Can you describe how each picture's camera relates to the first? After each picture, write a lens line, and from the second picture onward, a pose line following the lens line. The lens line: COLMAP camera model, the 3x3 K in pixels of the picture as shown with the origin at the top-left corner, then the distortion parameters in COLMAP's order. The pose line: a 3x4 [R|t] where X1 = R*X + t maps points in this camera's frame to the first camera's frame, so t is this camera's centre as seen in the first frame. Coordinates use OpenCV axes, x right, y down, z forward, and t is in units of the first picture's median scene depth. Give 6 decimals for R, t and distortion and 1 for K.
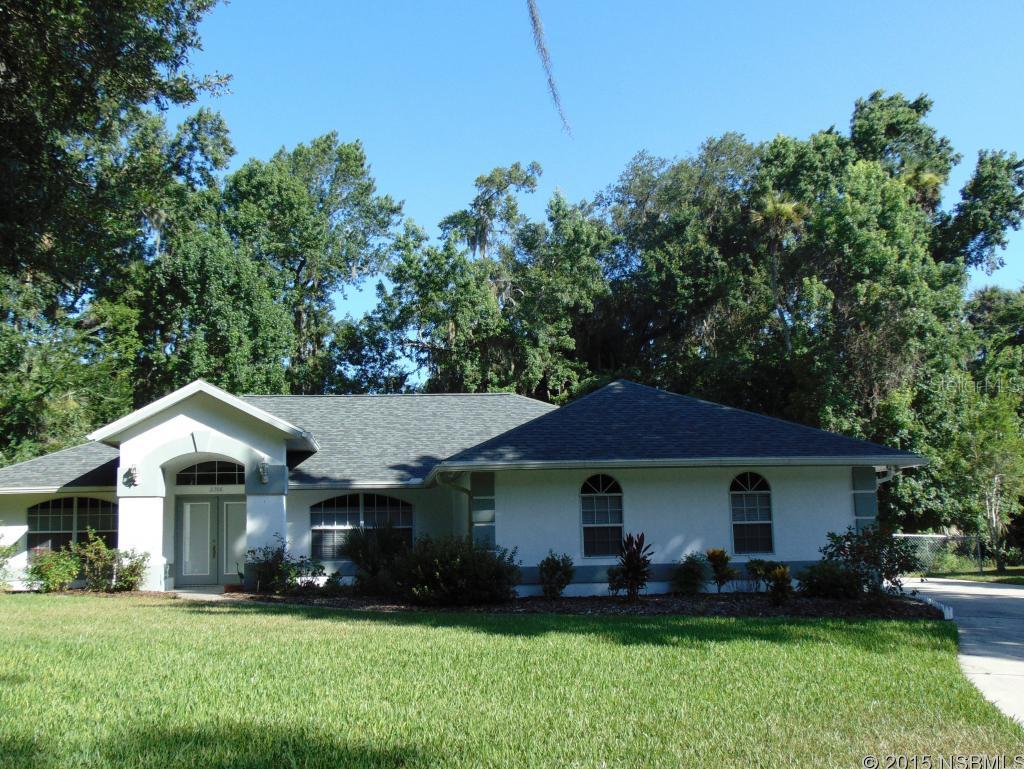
lens RADIAL K [[761.7, 0, 512.0], [0, 761.7, 384.5], [0, 0, 1]] dist [-0.007441, 0.005752]
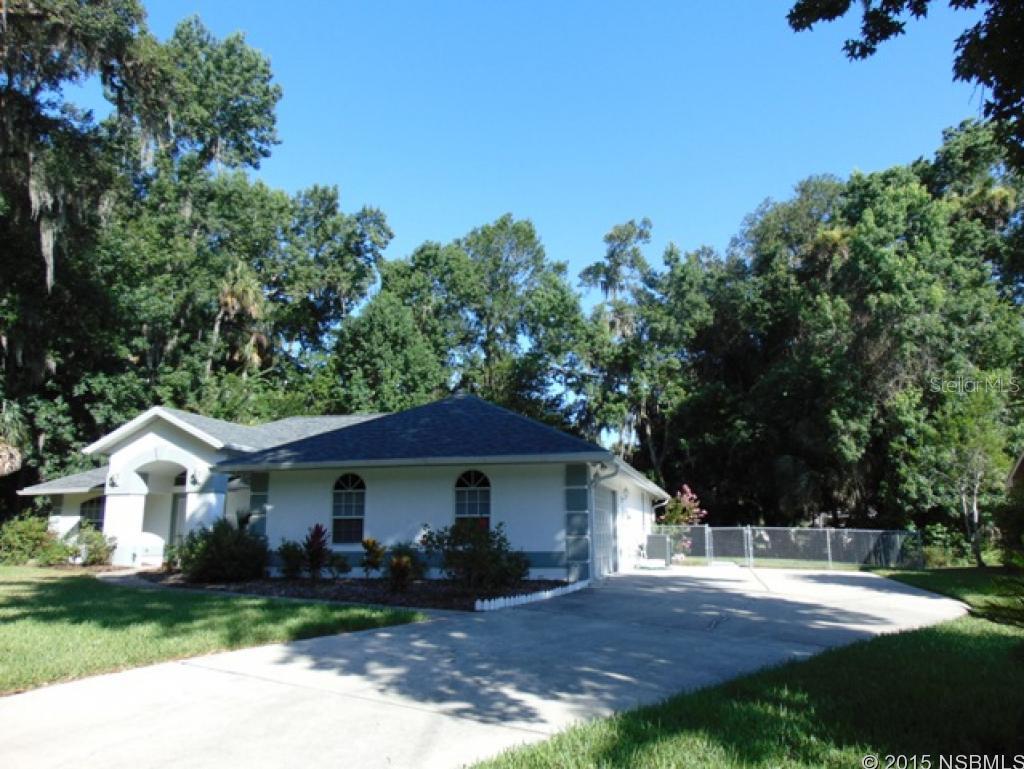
lens RADIAL K [[610.8, 0, 512.4], [0, 610.8, 377.4], [0, 0, 1]] dist [-0.001068, 0.000788]
pose [[0.971512, -0.048386, -0.231997, 0.100837], [0.038265, 0.998117, -0.047932, 0.004166], [0.233879, 0.037689, 0.971535, 0.023304]]
